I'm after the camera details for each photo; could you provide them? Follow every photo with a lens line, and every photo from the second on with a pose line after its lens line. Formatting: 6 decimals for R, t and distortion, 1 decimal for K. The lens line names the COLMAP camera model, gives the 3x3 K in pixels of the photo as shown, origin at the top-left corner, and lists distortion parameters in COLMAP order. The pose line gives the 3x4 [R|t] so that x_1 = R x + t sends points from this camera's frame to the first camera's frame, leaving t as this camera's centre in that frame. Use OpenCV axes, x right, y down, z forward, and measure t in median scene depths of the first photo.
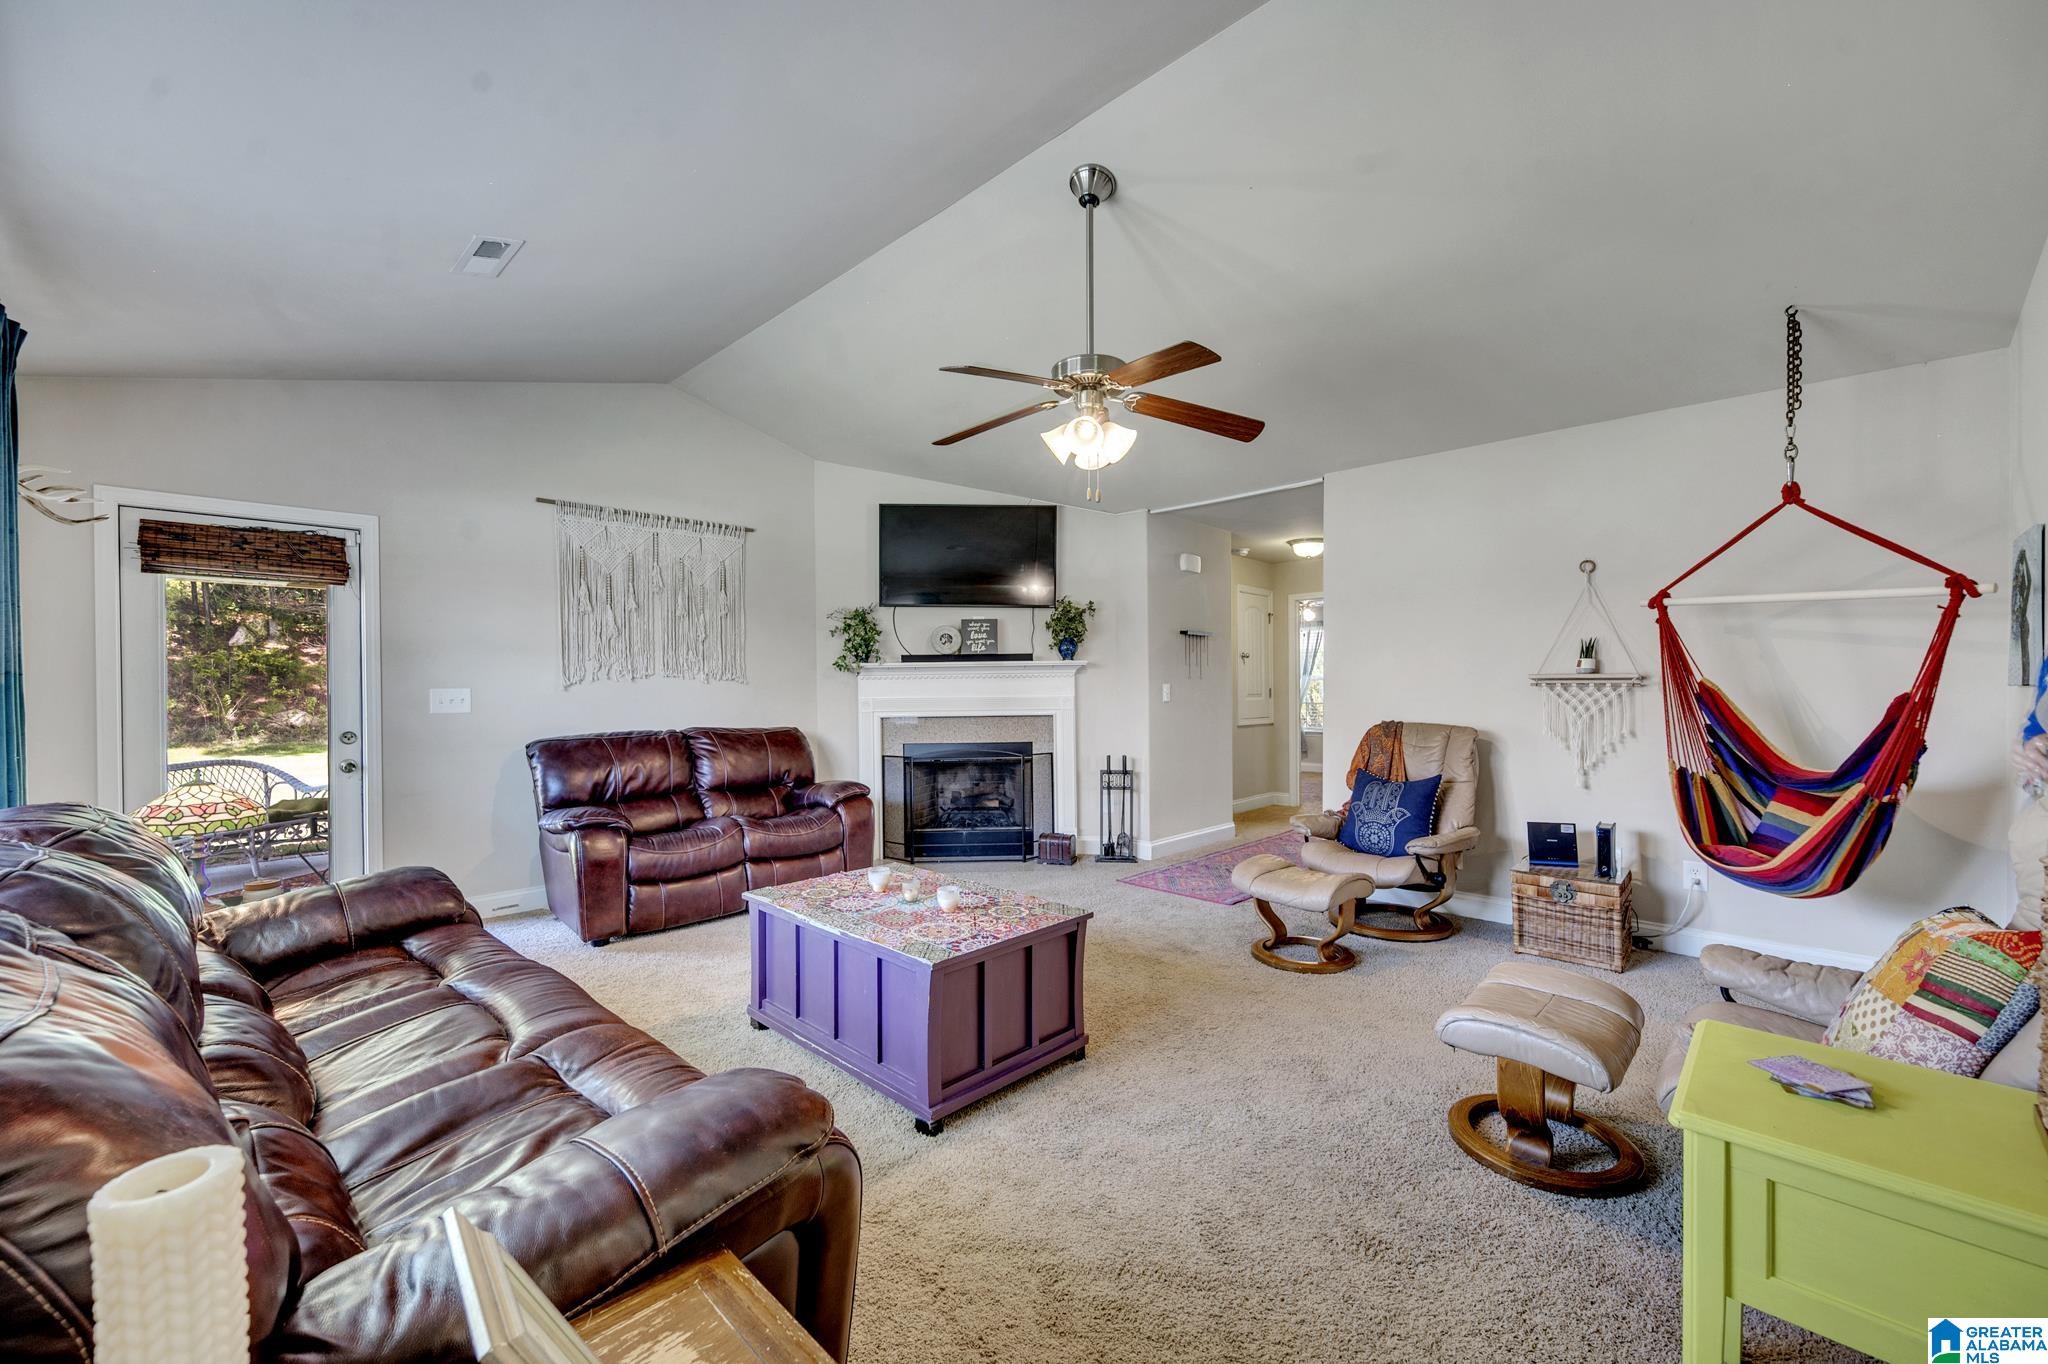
lens RADIAL K [[798.9, 0, 1021.7], [0, 798.9, 694.0], [0, 0, 1]] dist [-0.000472, -0.000035]
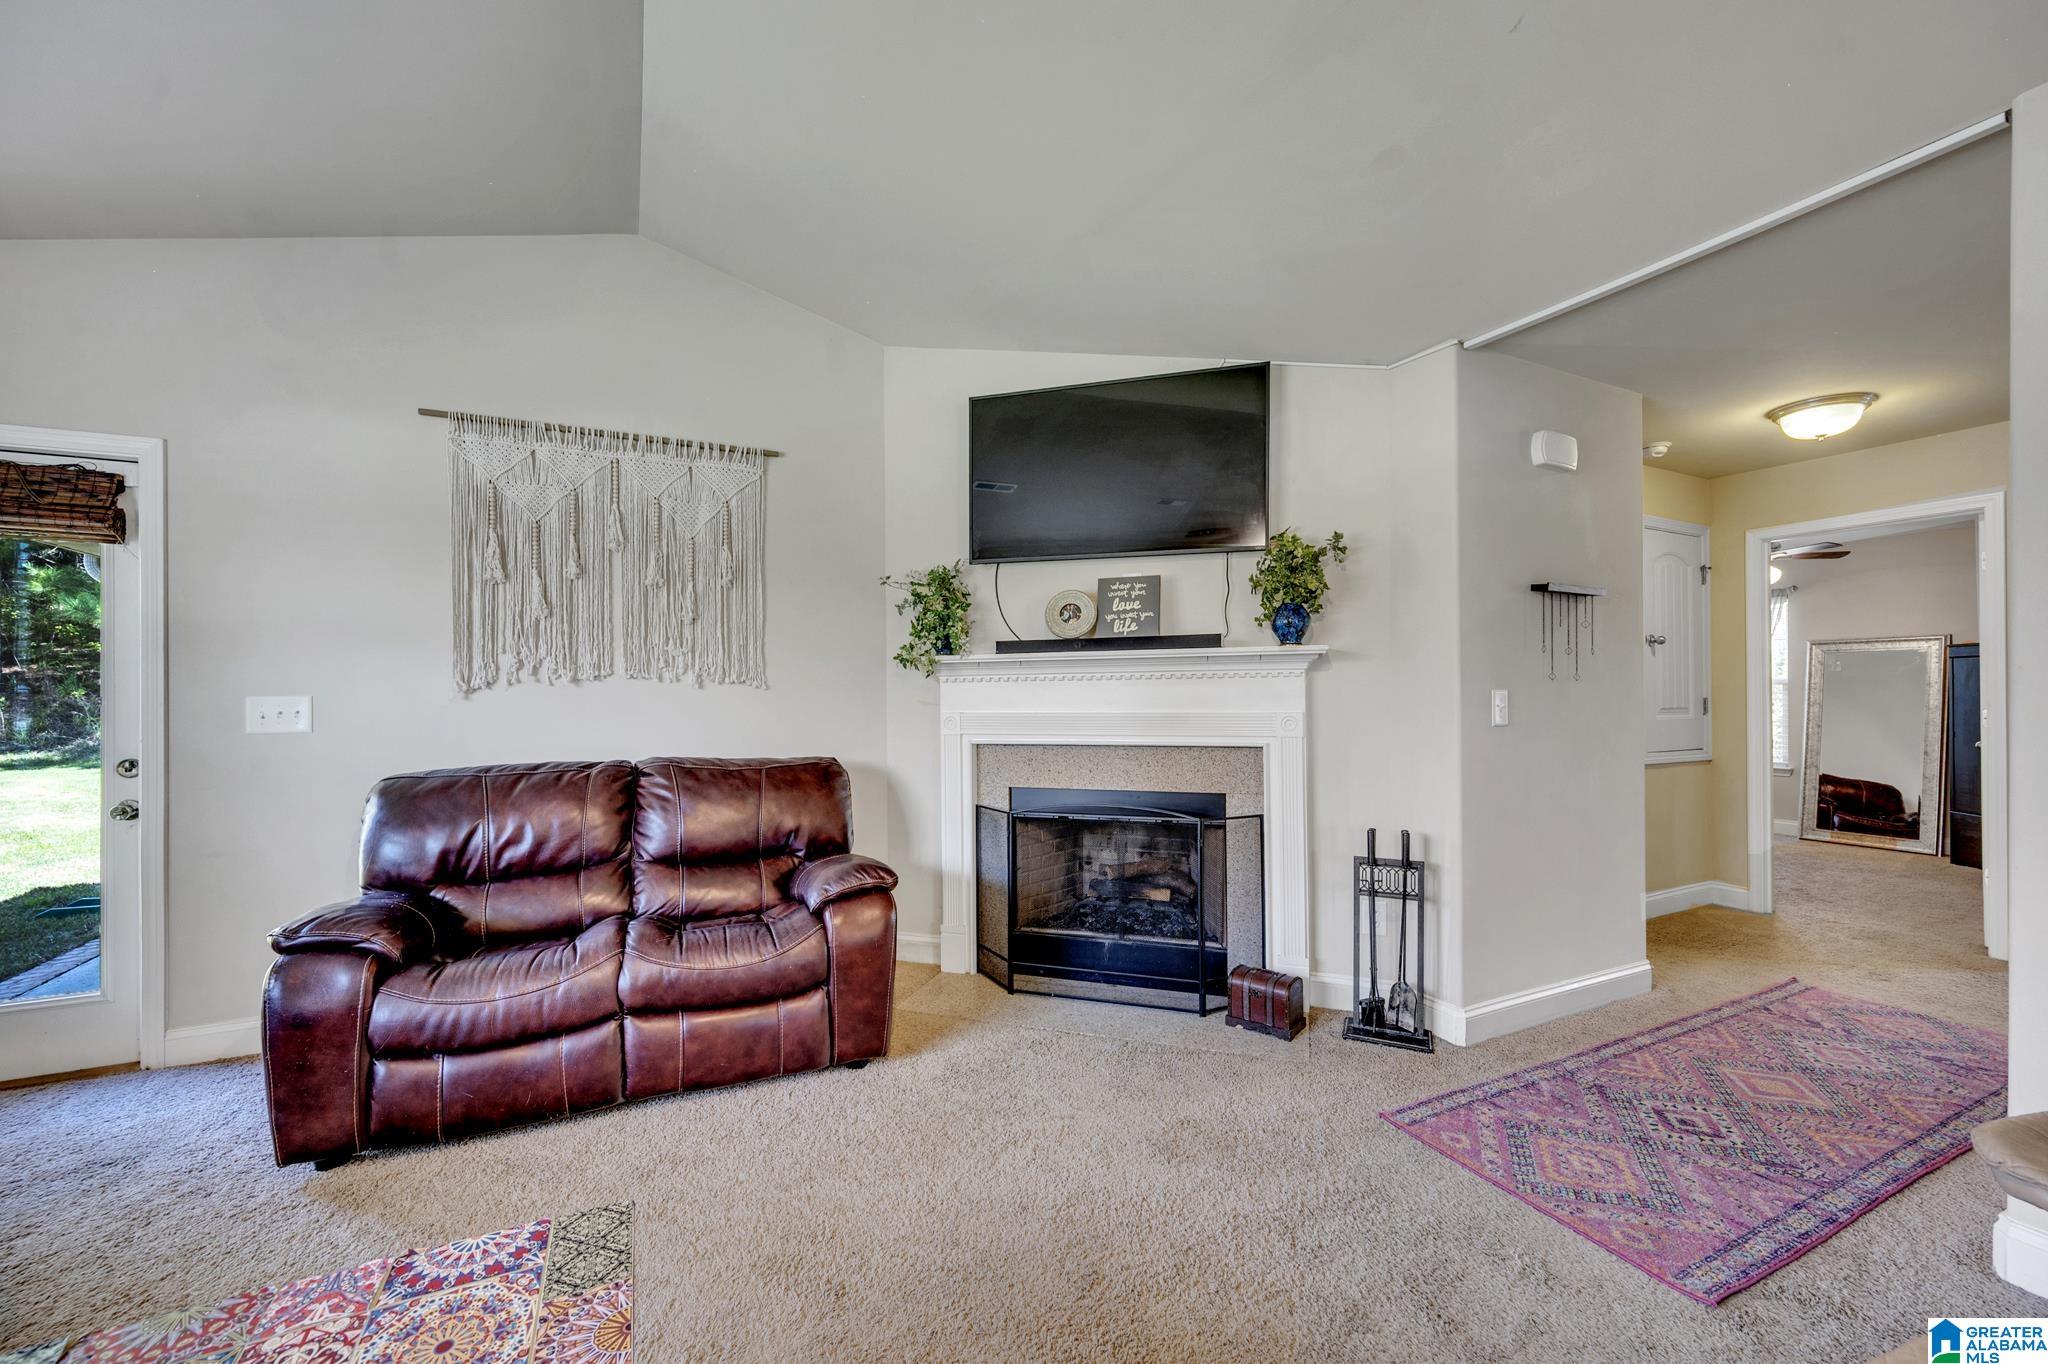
lens RADIAL K [[804.5, 0, 1026.7], [0, 804.5, 691.7], [0, 0, 1]] dist [-0.000926, 0.000017]
pose [[0.939108, 0.001494, -0.343618, 0.078248], [-0.005017, 0.999944, -0.009364, -0.005284], [0.343585, 0.010518, 0.939063, 0.438919]]
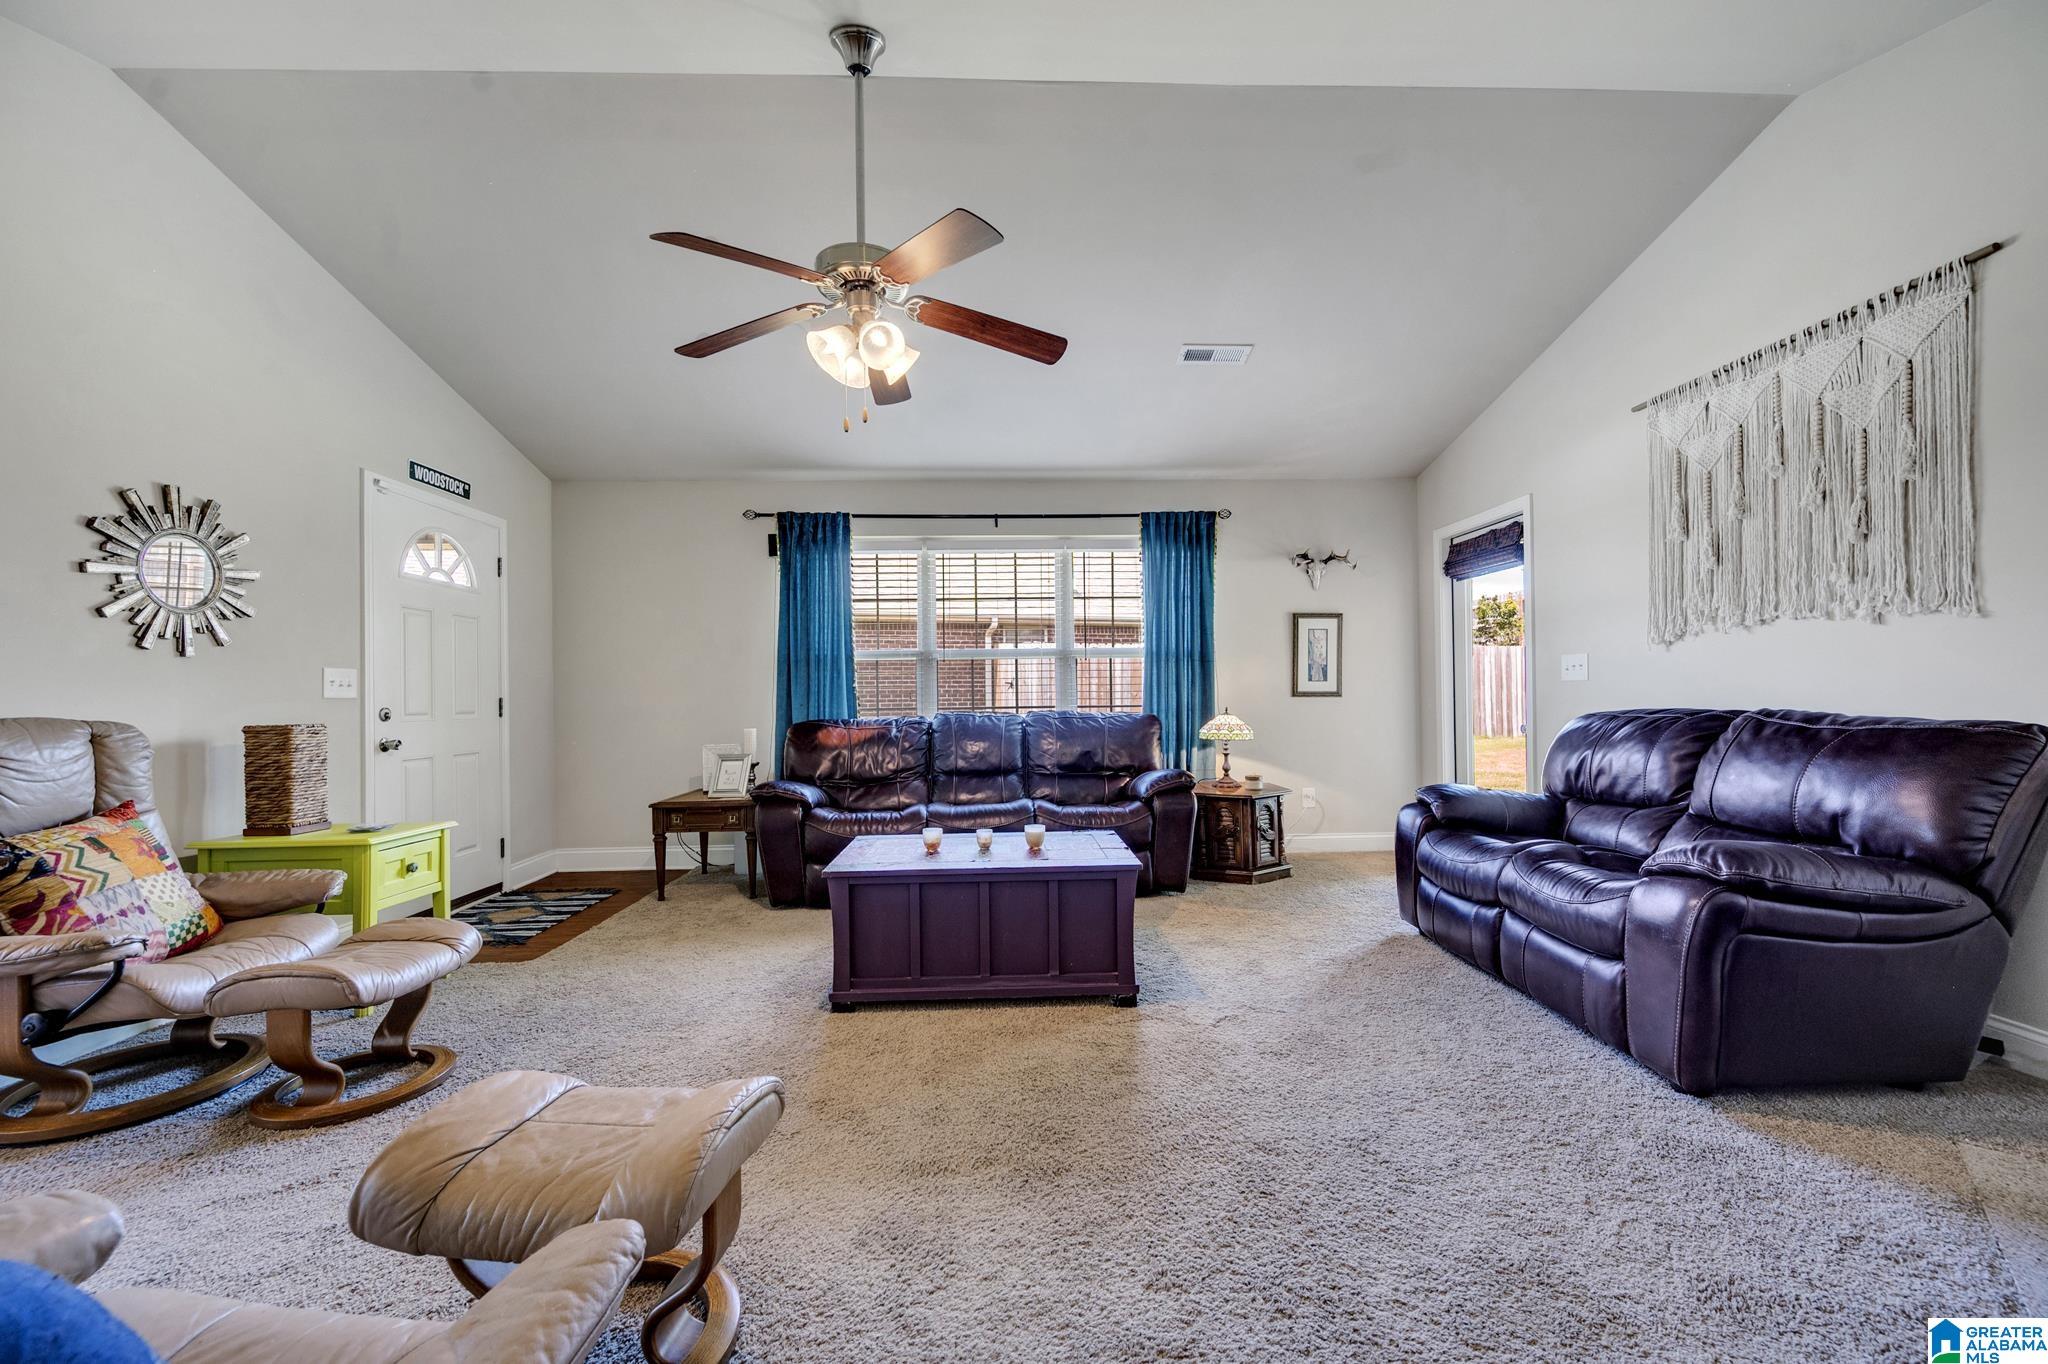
lens RADIAL K [[804.5, 0, 1027.6], [0, 804.5, 681.0], [0, 0, 1]] dist [-0.000926, 0.000017]
pose [[-0.691722, -0.003119, -0.722157, 0.303695], [0.000918, 0.999986, -0.005199, 0.021835], [0.722163, -0.004259, -0.691709, 0.893943]]
